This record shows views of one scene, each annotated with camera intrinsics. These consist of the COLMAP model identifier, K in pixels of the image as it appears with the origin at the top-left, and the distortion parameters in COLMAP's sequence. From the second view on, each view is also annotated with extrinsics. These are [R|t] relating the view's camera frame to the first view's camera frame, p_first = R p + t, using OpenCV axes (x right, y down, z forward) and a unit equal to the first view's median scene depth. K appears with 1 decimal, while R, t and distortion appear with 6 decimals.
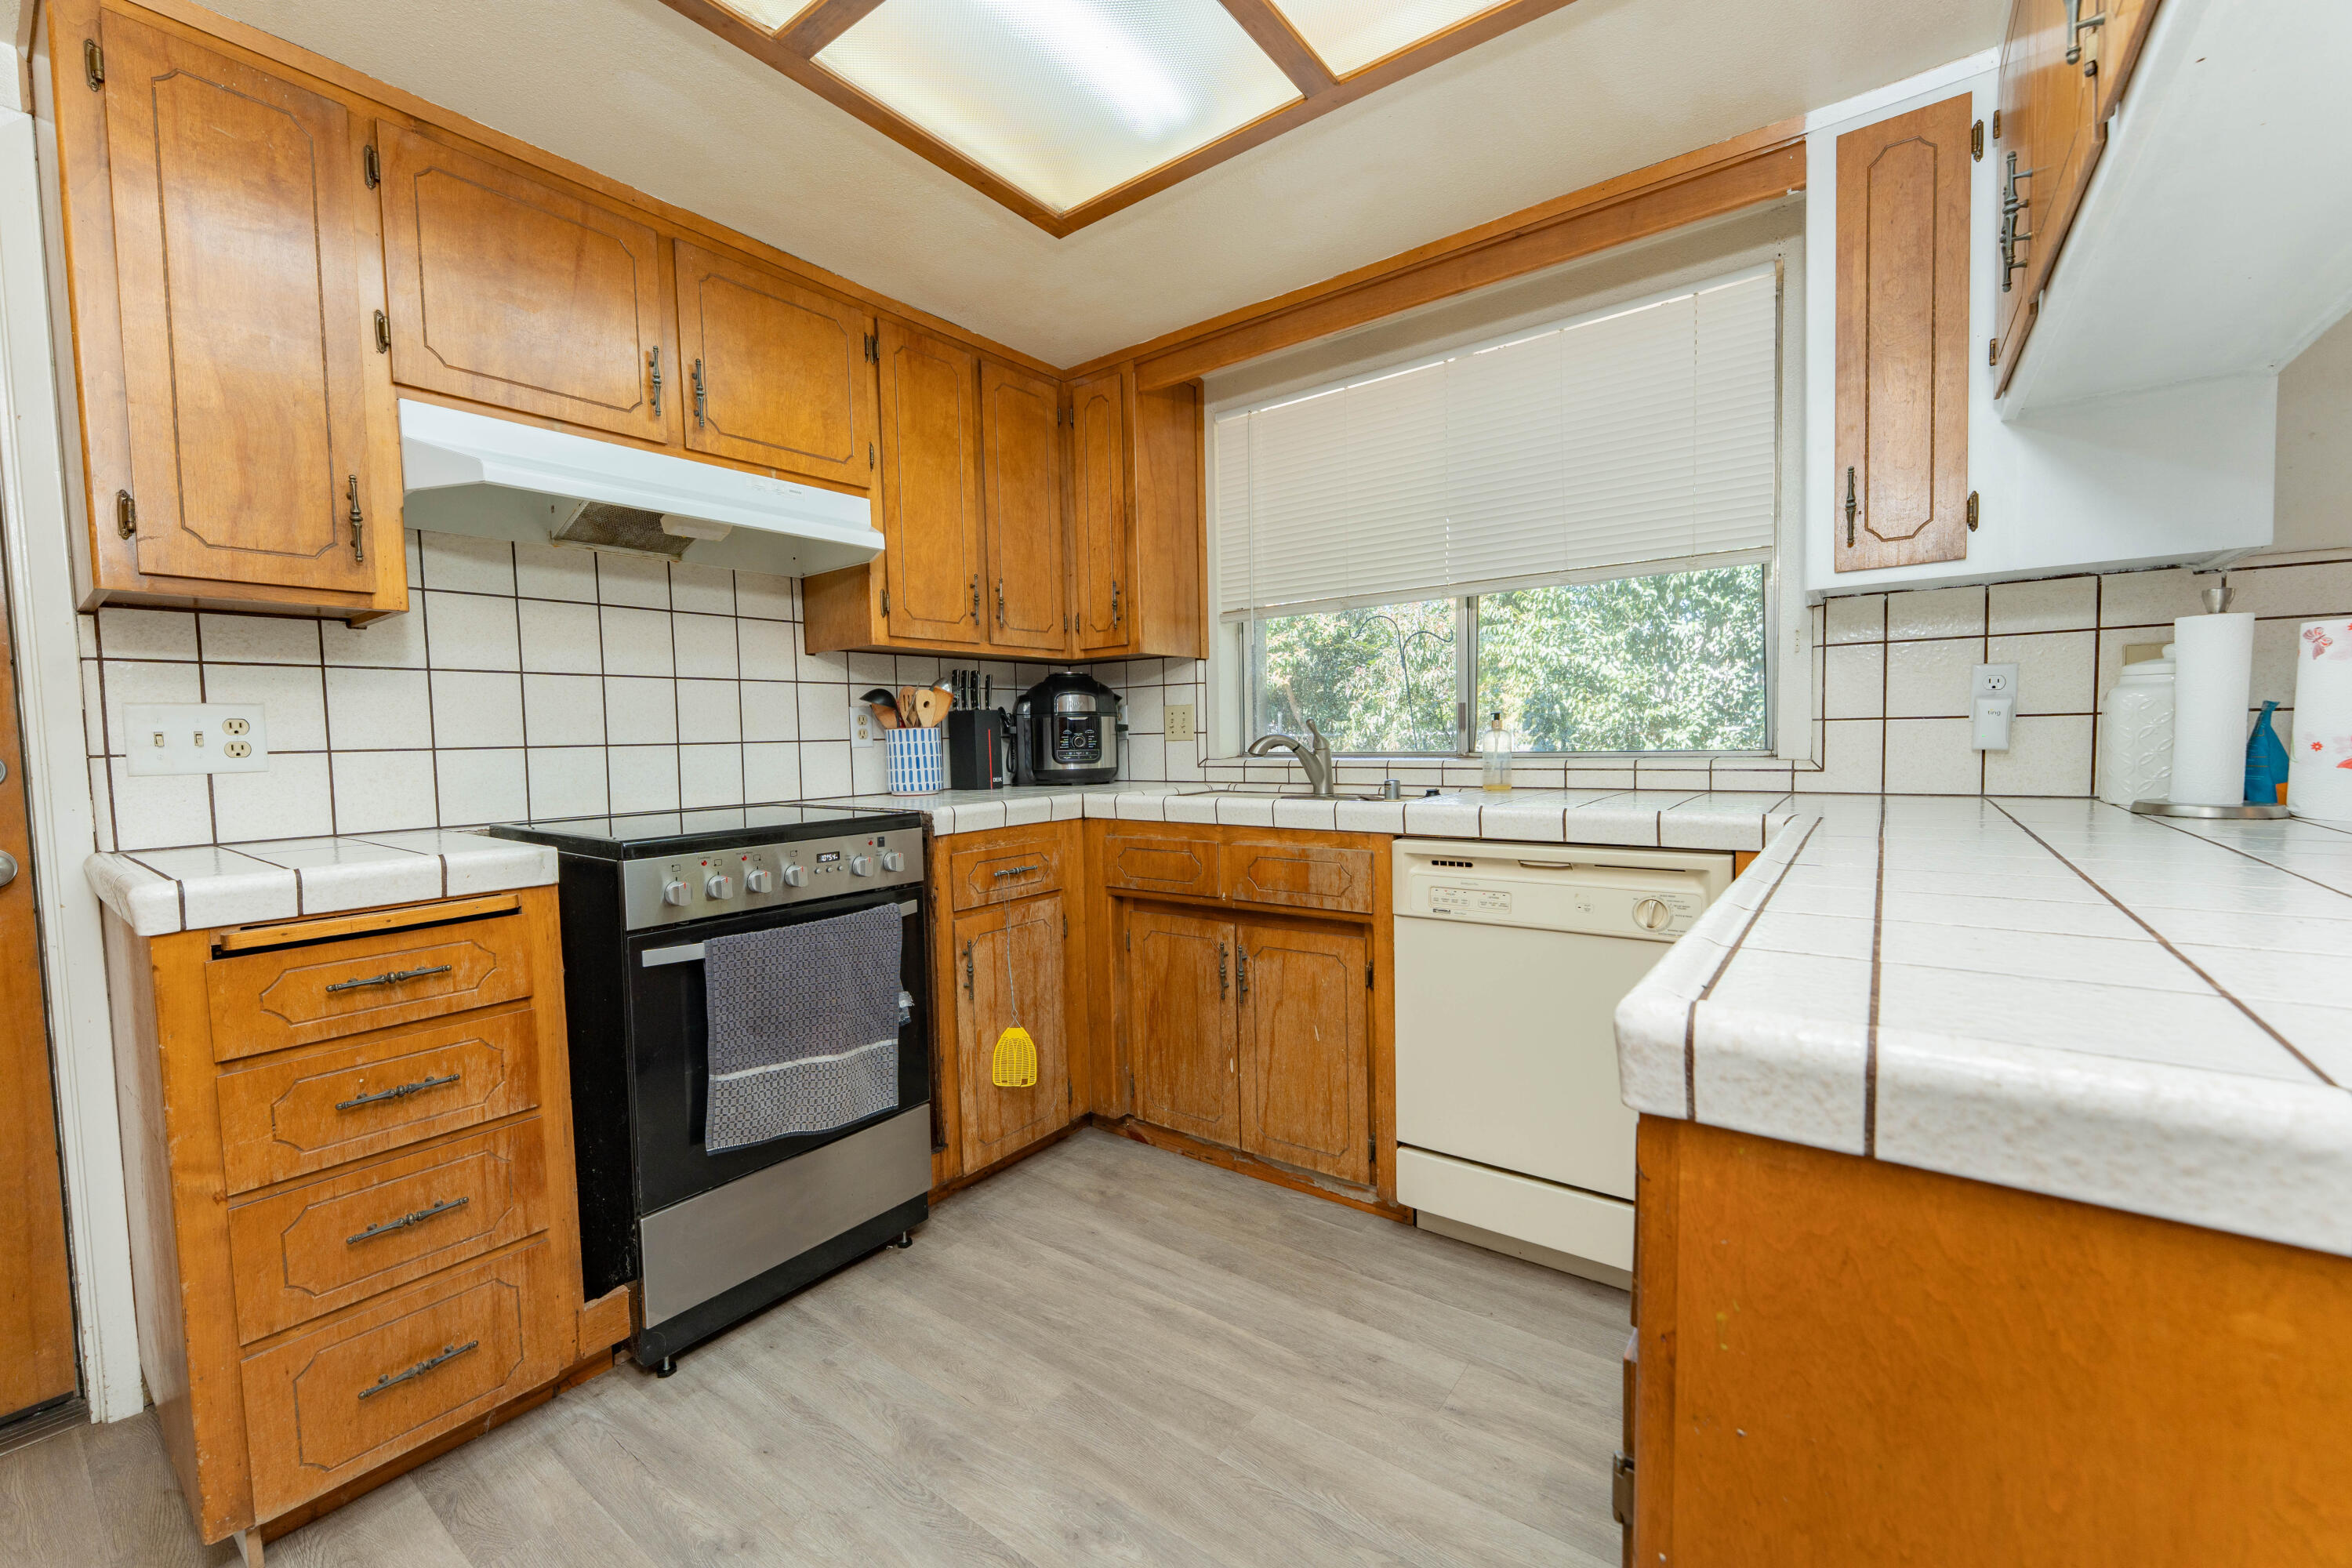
lens RADIAL K [[926.4, 0, 1170.5], [0, 926.4, 772.2], [0, 0, 1]] dist [-0.001251, 0.000001]
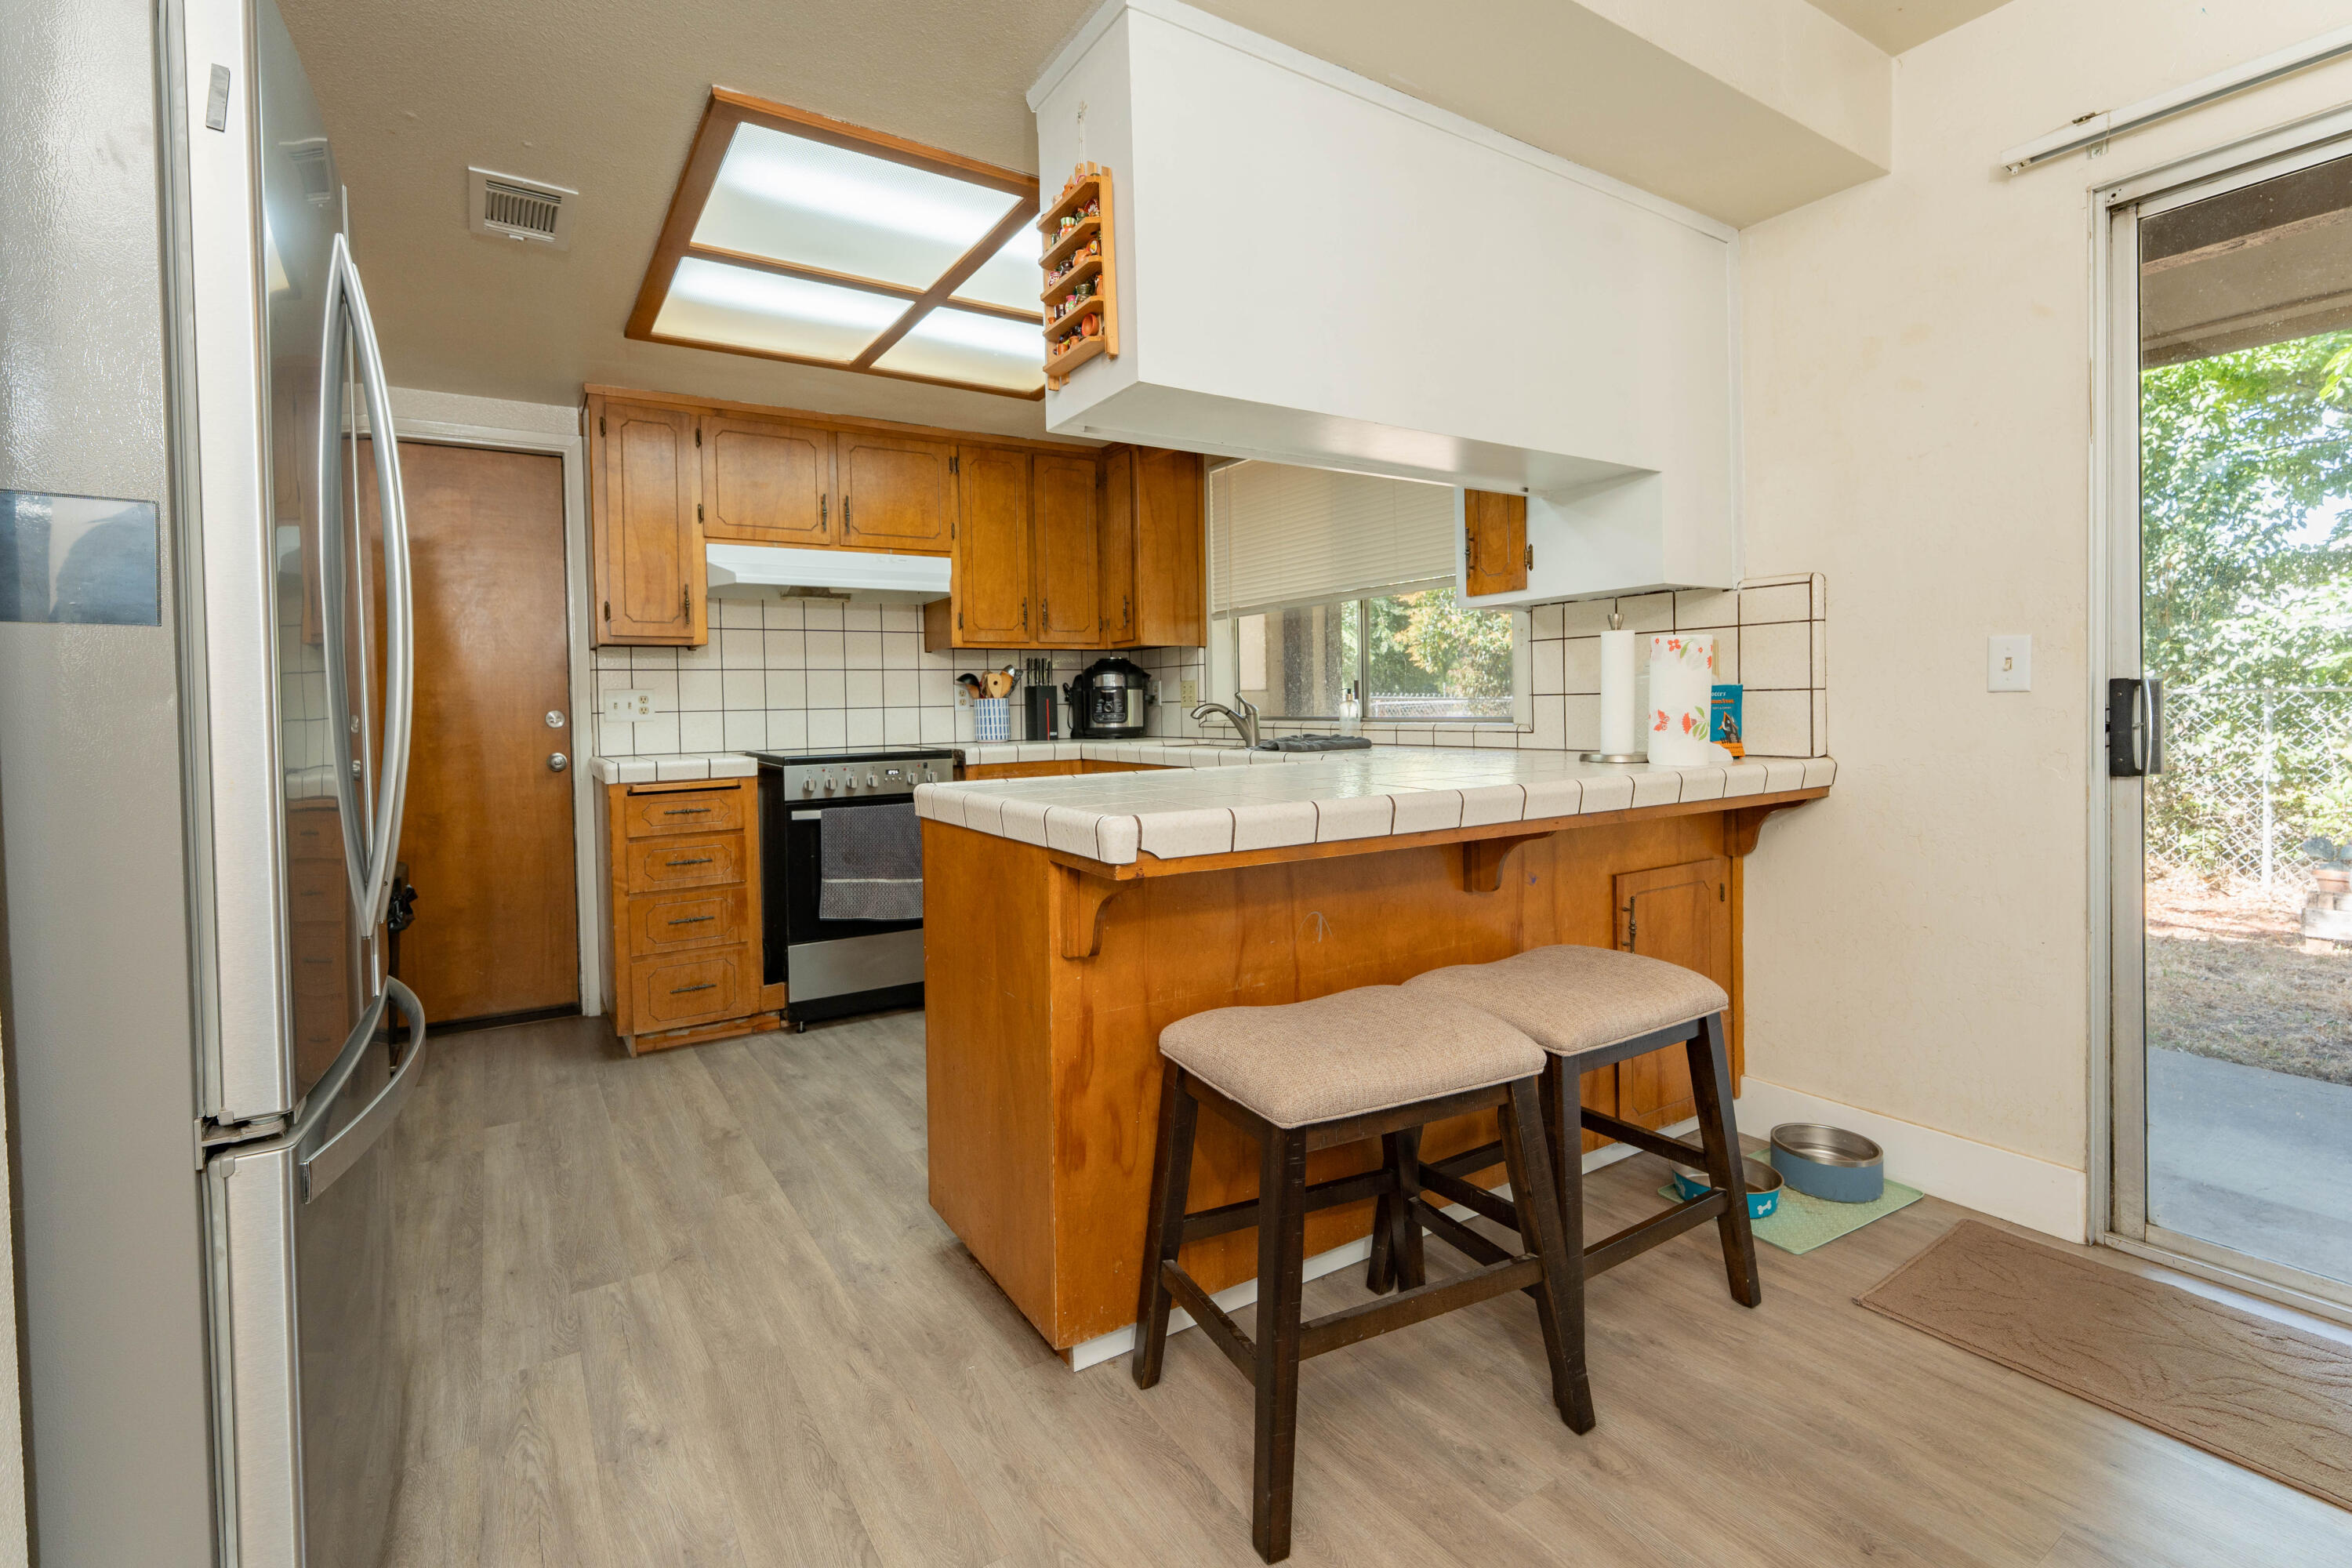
lens RADIAL K [[1012.8, 0, 1114.0], [0, 1012.8, 704.9], [0, 0, 1]] dist [0.009803, -0.000157]
pose [[0.927736, 0.003846, -0.373218, 0.650712], [-0.016033, 0.999435, -0.029556, 0.010809], [0.372894, 0.033404, 0.927273, -0.571659]]
